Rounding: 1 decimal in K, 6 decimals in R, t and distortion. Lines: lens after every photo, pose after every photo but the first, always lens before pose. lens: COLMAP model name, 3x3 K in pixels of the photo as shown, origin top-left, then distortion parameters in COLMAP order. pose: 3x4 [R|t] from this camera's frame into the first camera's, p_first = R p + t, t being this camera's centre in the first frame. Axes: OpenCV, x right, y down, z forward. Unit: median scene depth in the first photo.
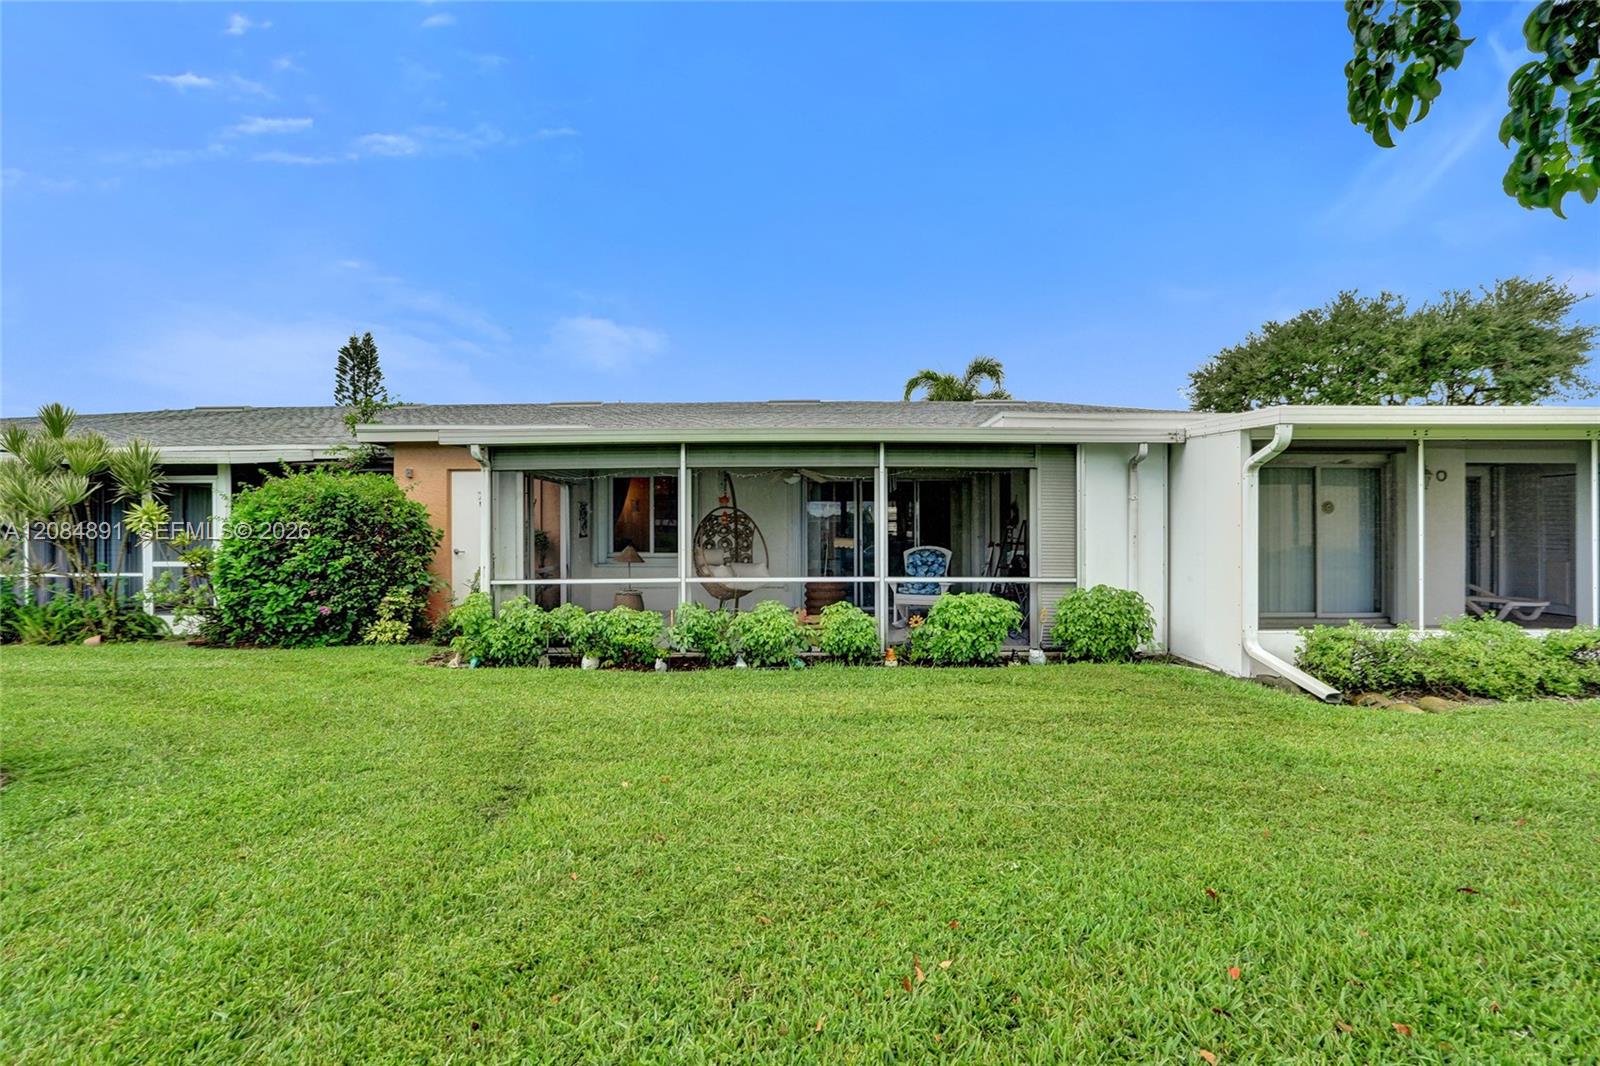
lens RADIAL K [[739.5, 0, 800.0], [0, 739.5, 533.0], [0, 0, 1]] dist [-0.001593, 0.000395]
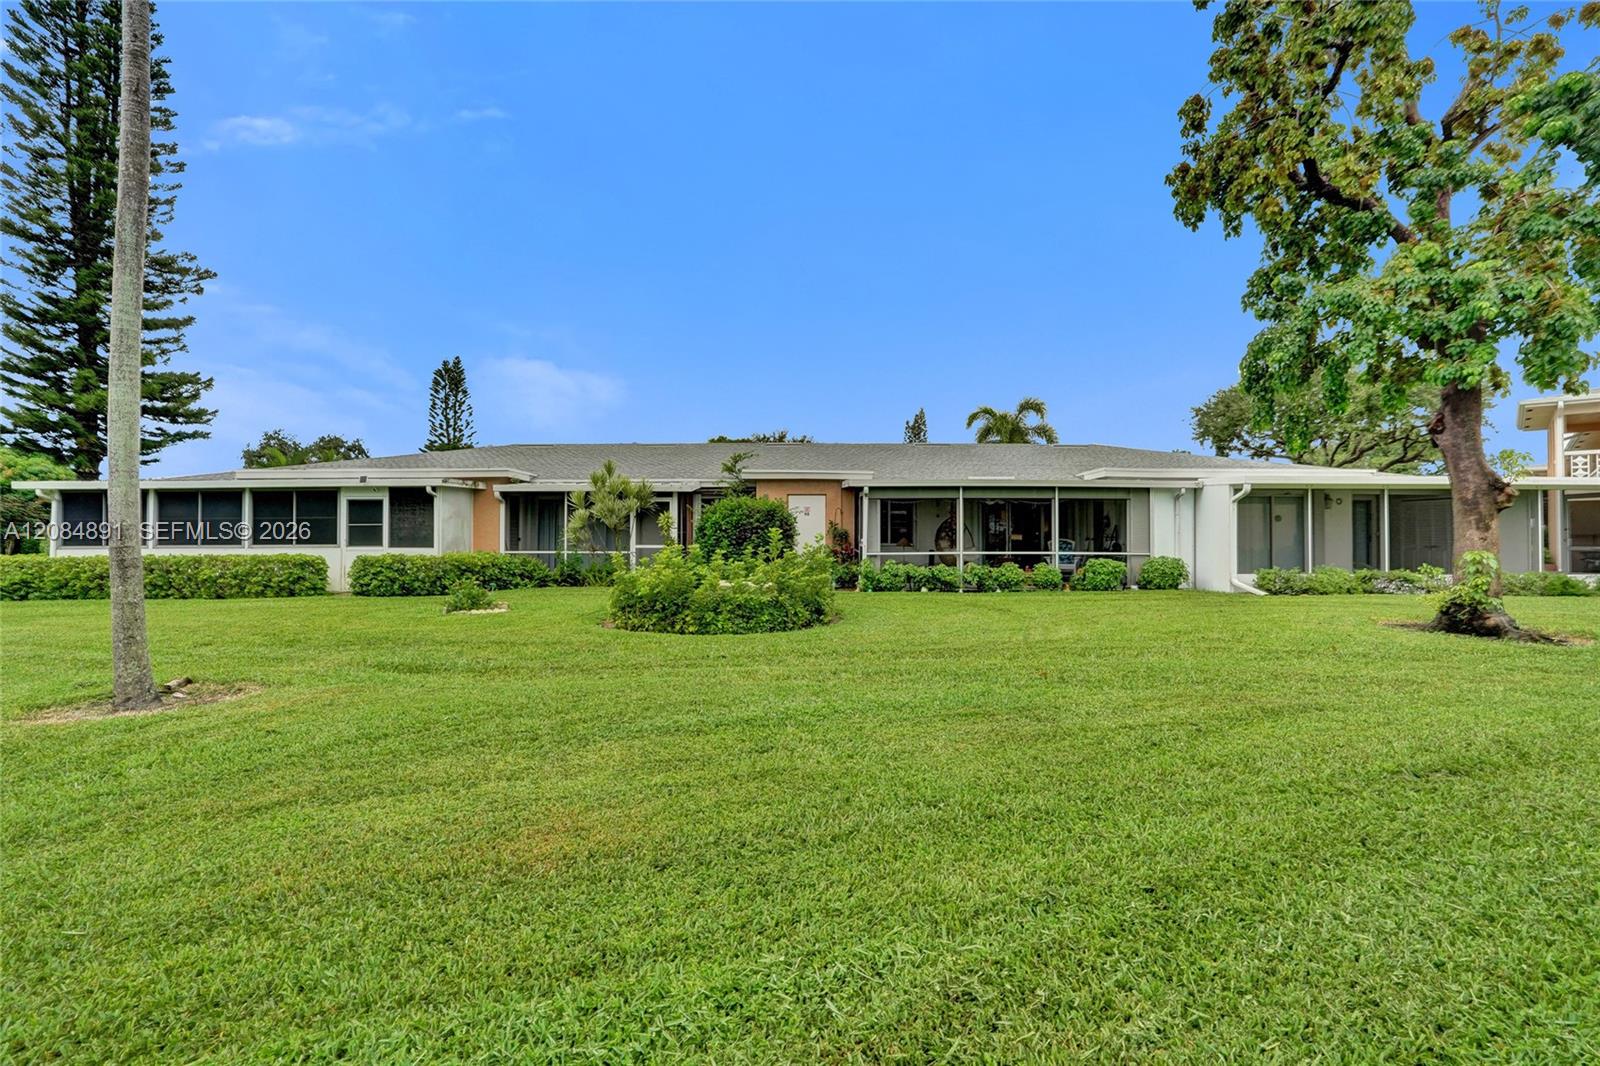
lens RADIAL K [[729.6, 0, 798.8], [0, 729.6, 525.6], [0, 0, 1]] dist [0.000294, -0.000116]
pose [[0.999987, 0.004779, -0.001815, -0.594488], [-0.004808, 0.999852, -0.016501, 0.023470], [0.001736, 0.016510, 0.999862, -1.024990]]
